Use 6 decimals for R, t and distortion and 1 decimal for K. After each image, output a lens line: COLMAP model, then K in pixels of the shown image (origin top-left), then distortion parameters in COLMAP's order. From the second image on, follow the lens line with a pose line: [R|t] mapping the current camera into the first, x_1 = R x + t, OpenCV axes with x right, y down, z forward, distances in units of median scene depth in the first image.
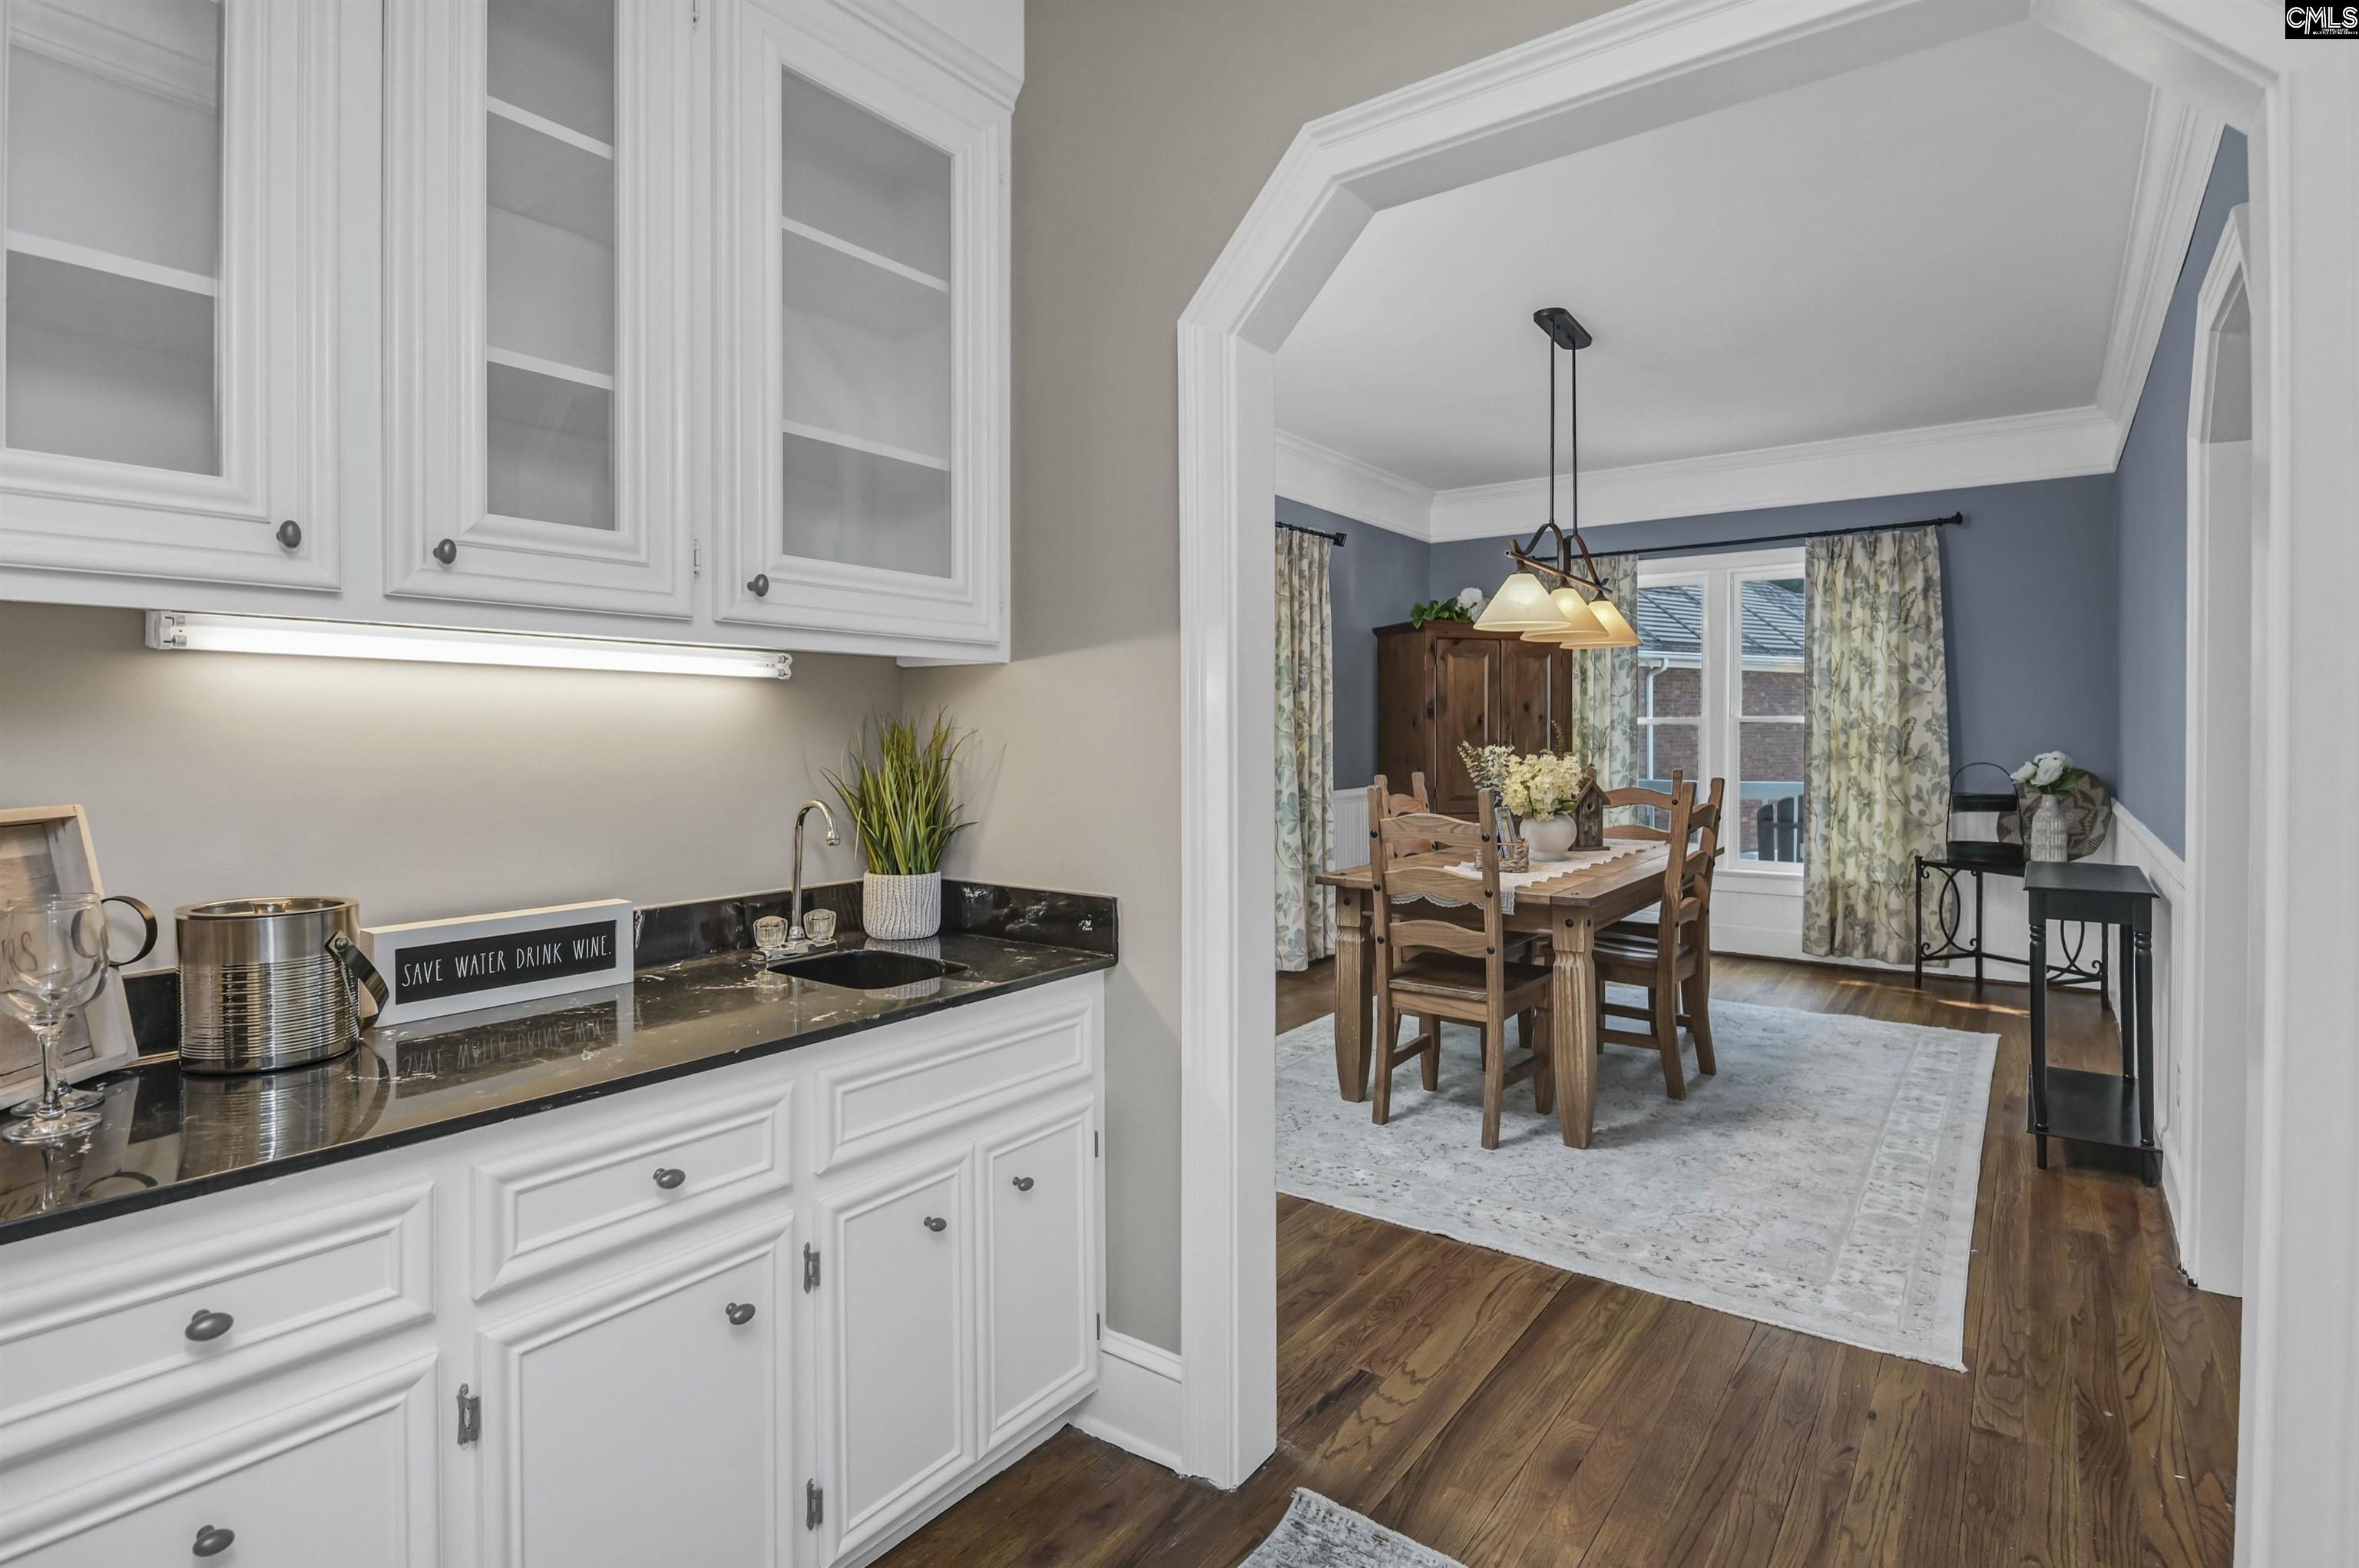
lens RADIAL K [[1172.9, 0, 1178.1], [0, 1172.9, 739.1], [0, 0, 1]] dist [-0.005263, 0.000033]
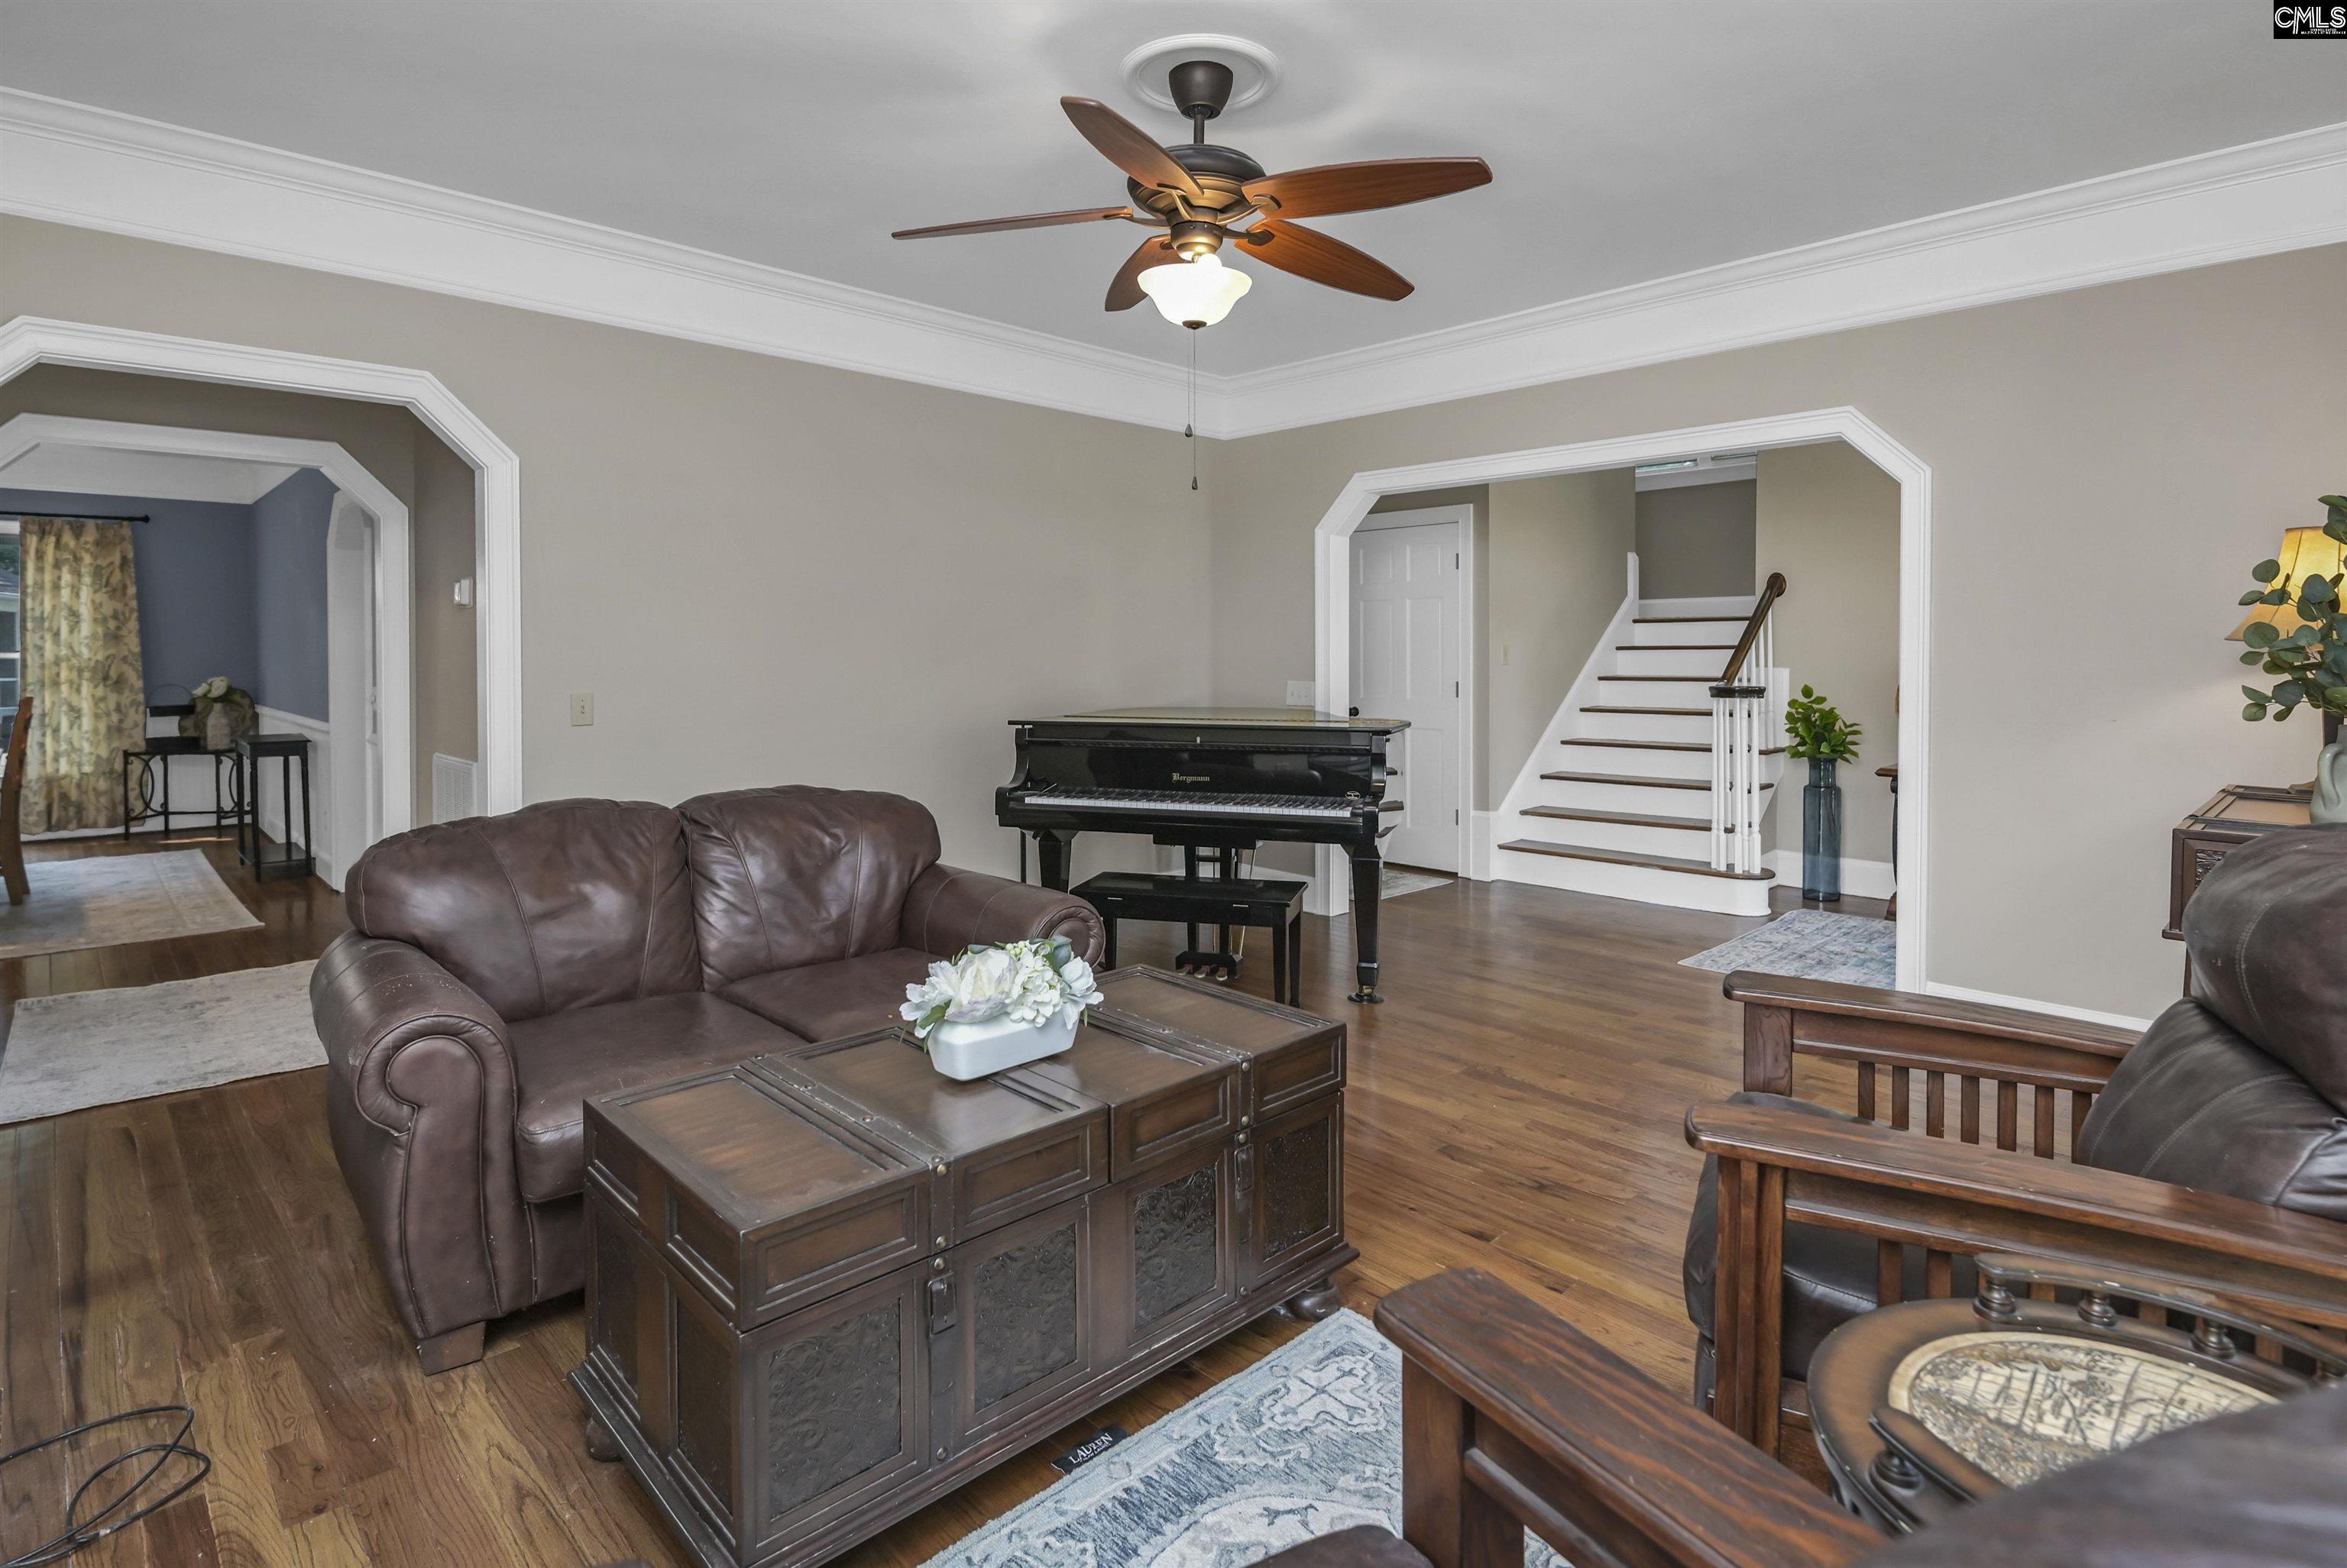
lens RADIAL K [[1166.8, 0, 1163.3], [0, 1166.8, 676.7], [0, 0, 1]] dist [-0.005263, 0.000033]
pose [[0.172059, -0.017689, 0.984928, -0.544112], [0.007232, 0.999834, 0.016694, -0.005340], [-0.985060, 0.004251, 0.172158, -0.498780]]
